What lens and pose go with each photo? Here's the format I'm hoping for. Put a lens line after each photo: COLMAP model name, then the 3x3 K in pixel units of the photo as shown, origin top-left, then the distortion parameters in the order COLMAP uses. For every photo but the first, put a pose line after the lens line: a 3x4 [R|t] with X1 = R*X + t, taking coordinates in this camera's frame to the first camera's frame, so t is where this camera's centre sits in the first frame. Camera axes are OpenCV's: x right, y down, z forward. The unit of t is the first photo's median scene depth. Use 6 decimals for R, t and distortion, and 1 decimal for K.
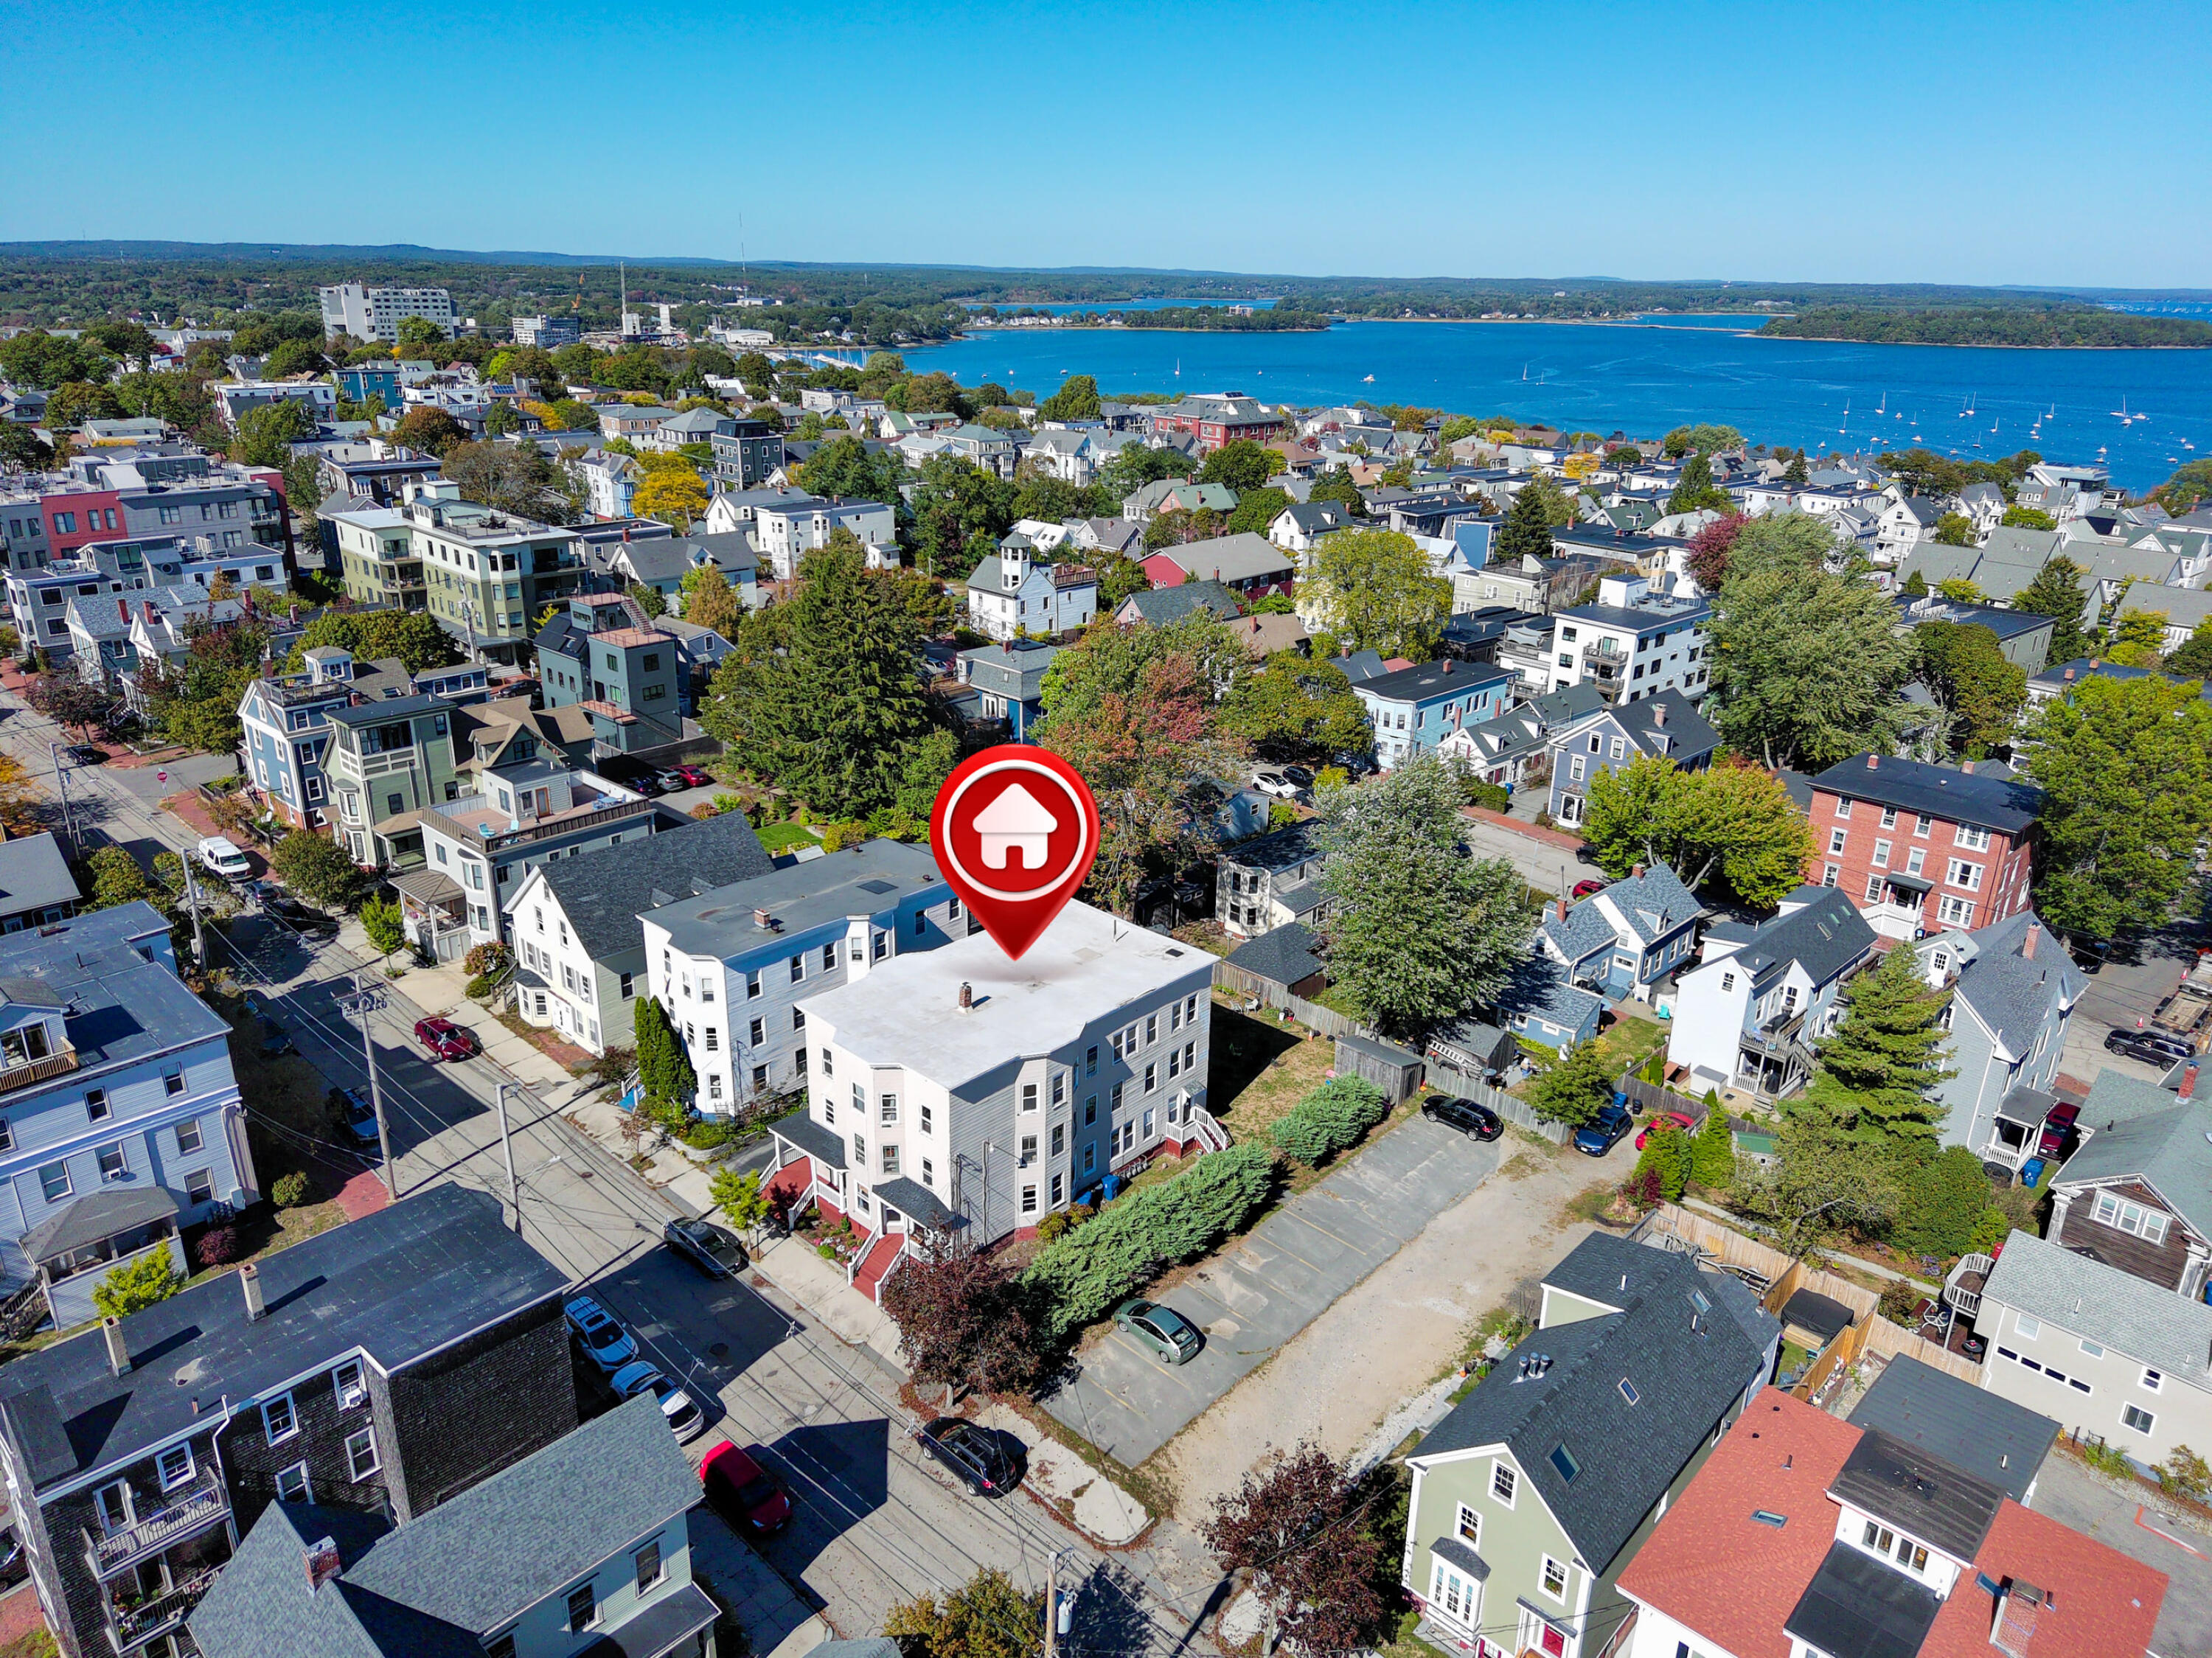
lens RADIAL K [[1509.0, 0, 1101.0], [0, 1509.0, 826.2], [0, 0, 1]] dist [0.012714, -0.005528]
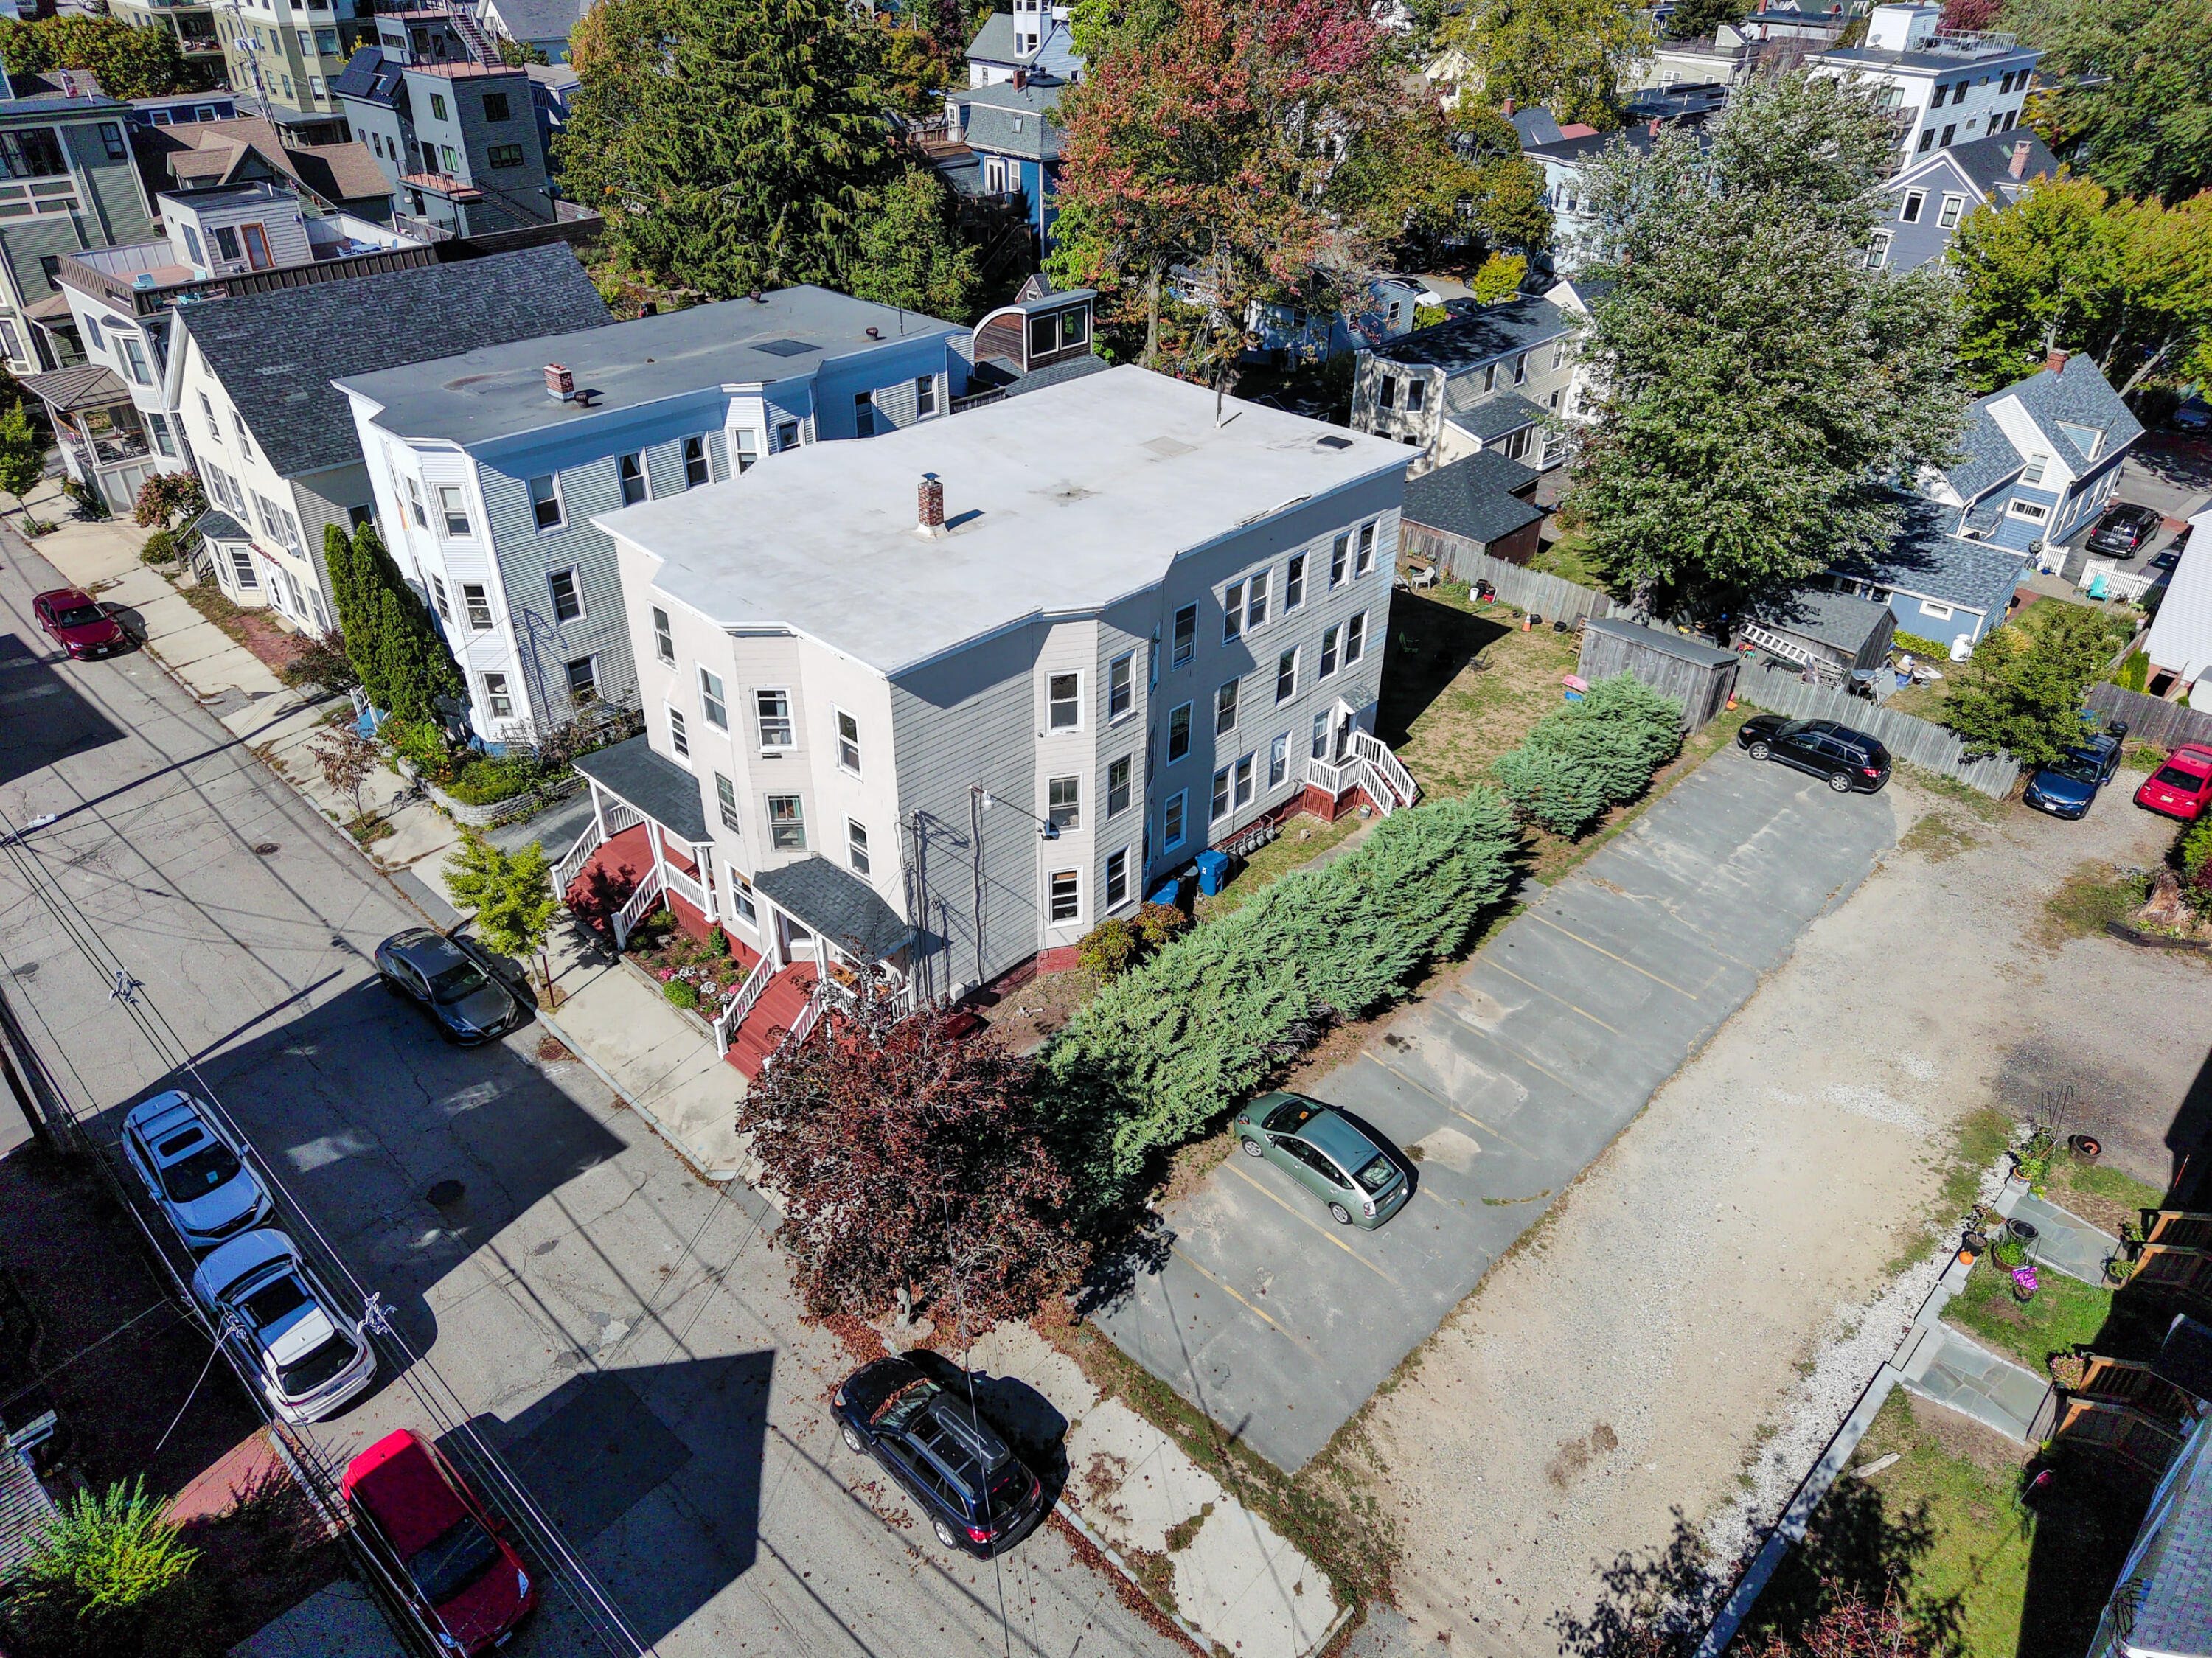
lens RADIAL K [[1509.0, 0, 1101.0], [0, 1509.0, 826.2], [0, 0, 1]] dist [0.012714, -0.005528]
pose [[0.999859, 0.001489, -0.016750, -0.023971], [0.002192, 0.976027, 0.217639, 0.101243], [0.016673, -0.217645, 0.975886, 0.459454]]
